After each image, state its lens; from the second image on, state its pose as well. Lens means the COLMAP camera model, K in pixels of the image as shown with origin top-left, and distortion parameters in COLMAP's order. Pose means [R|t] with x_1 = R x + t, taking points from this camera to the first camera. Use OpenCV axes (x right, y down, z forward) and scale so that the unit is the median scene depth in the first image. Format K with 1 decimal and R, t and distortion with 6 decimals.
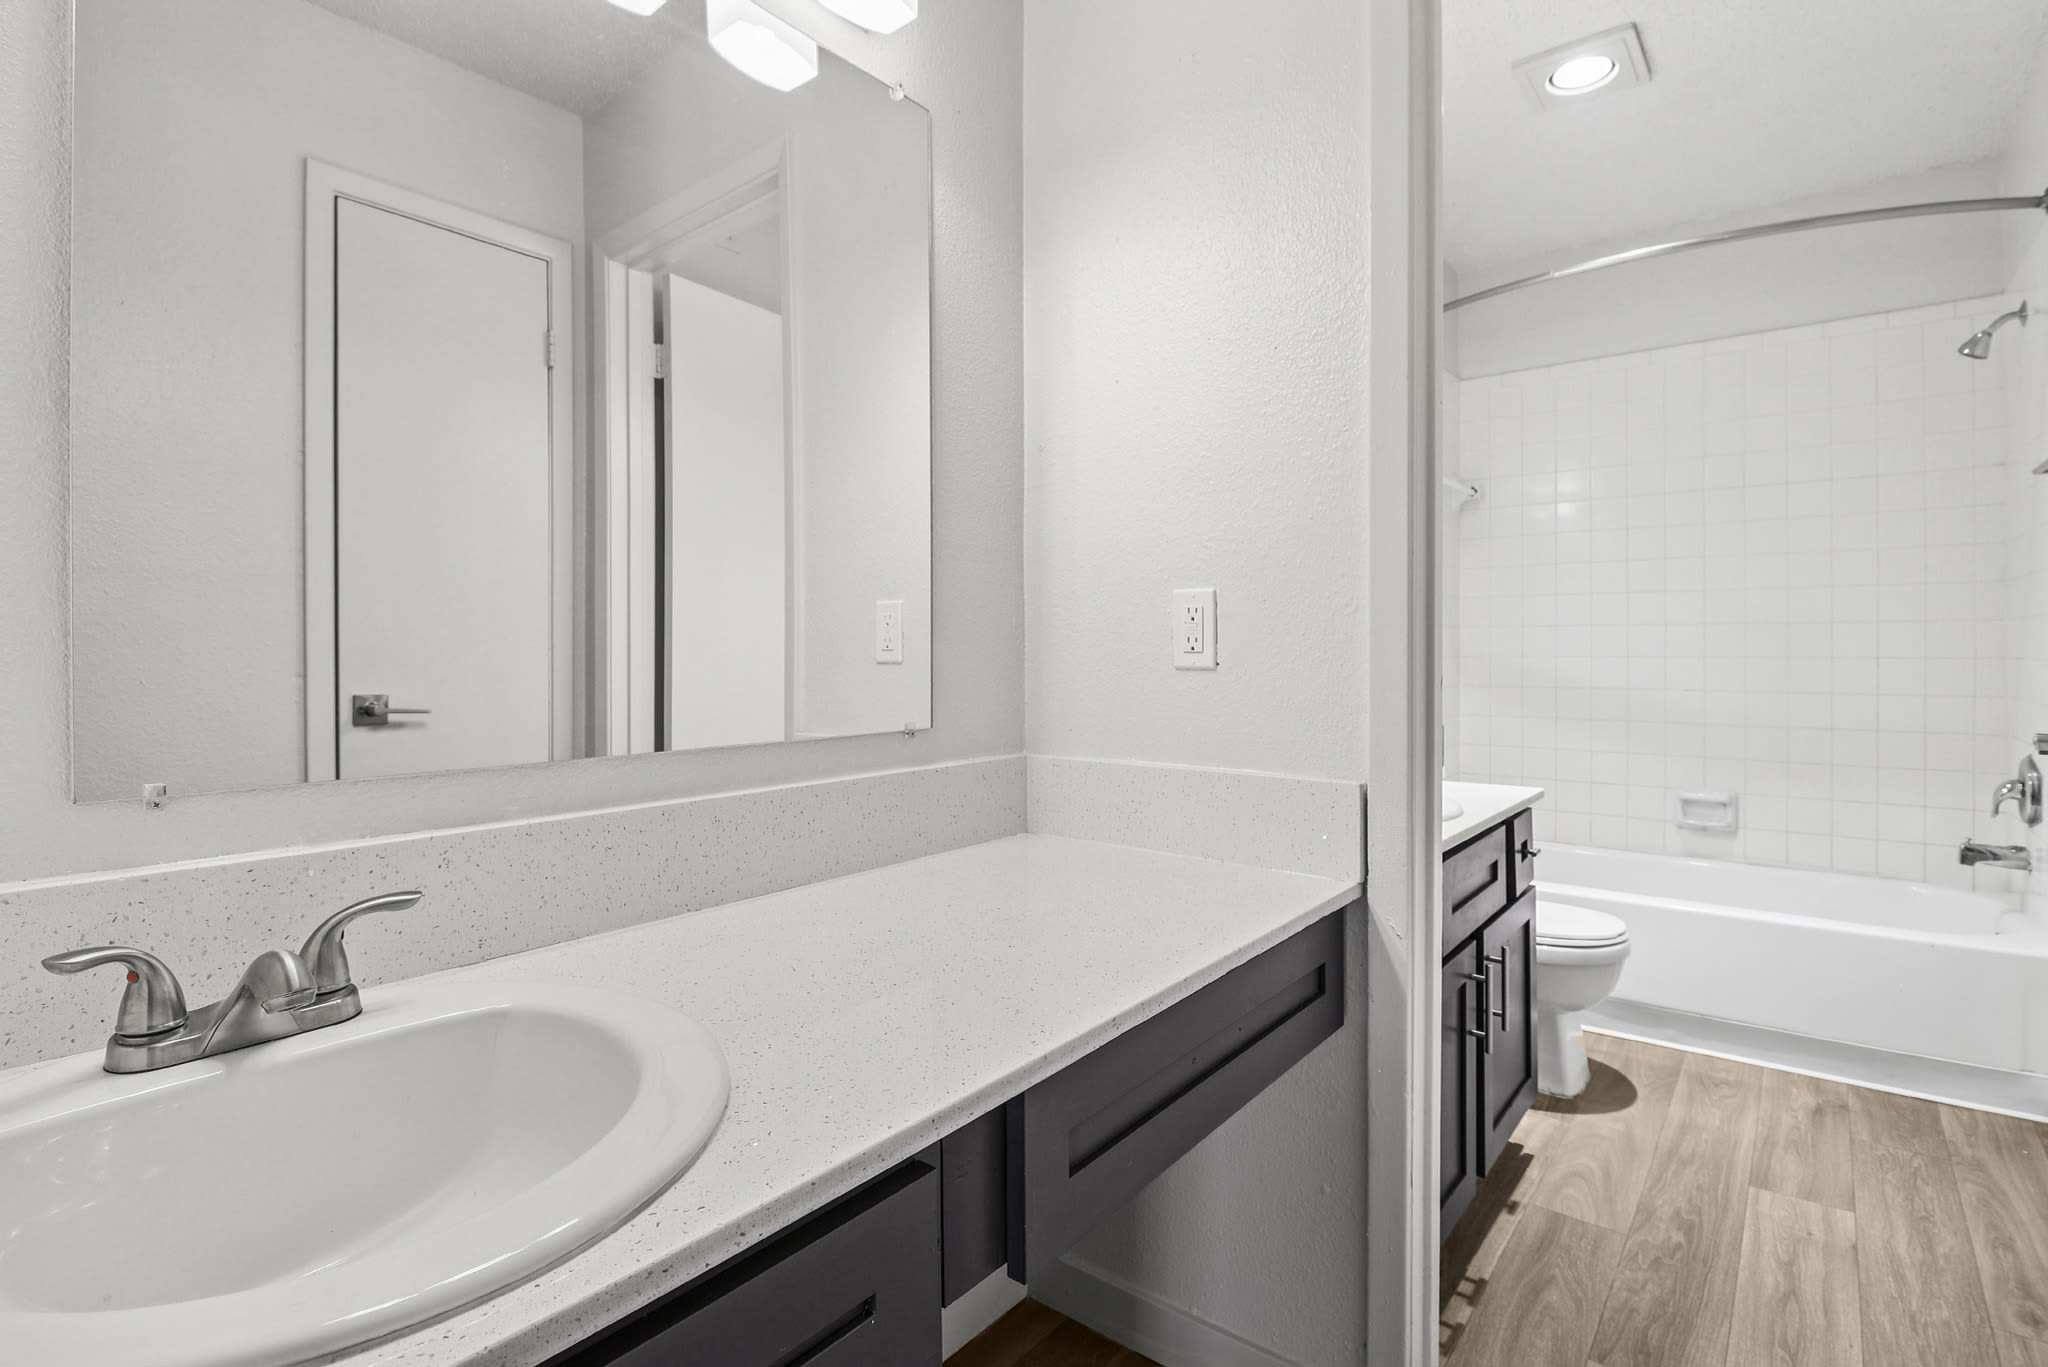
lens RADIAL K [[989.9, 0, 1011.0], [0, 989.9, 664.6], [0, 0, 1]] dist [-0.024609, 0.000209]
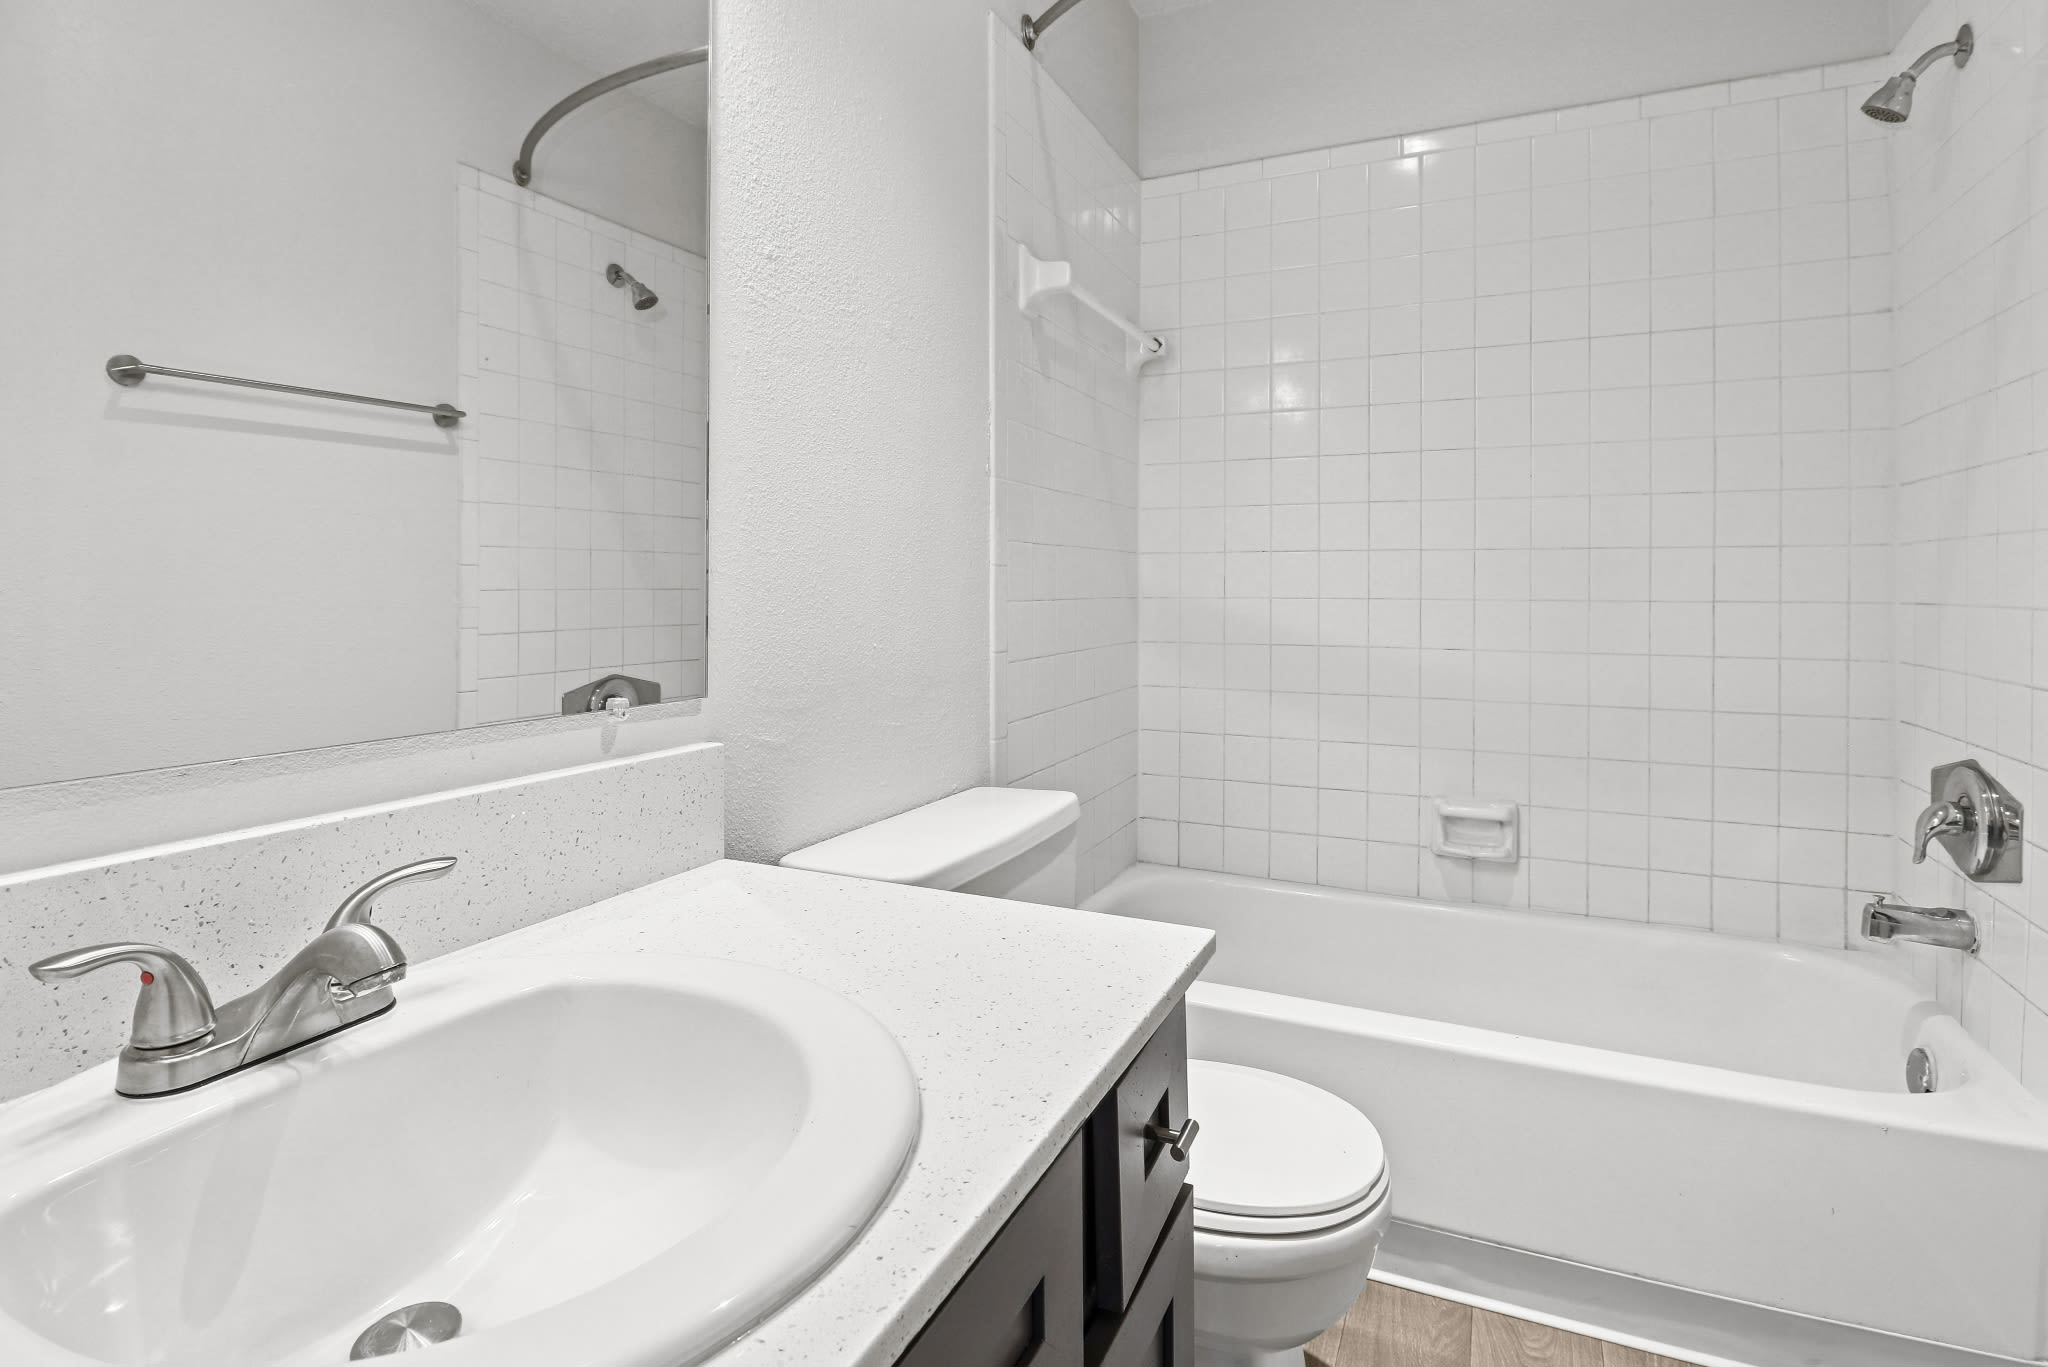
lens RADIAL K [[1006.1, 0, 1022.5], [0, 1006.1, 610.1], [0, 0, 1]] dist [-0.022413, 0.000193]
pose [[0.968065, 0.001077, 0.250697, 0.268675], [-0.002908, 0.999972, 0.006934, -0.004824], [-0.250682, -0.007442, 0.968041, 0.464551]]
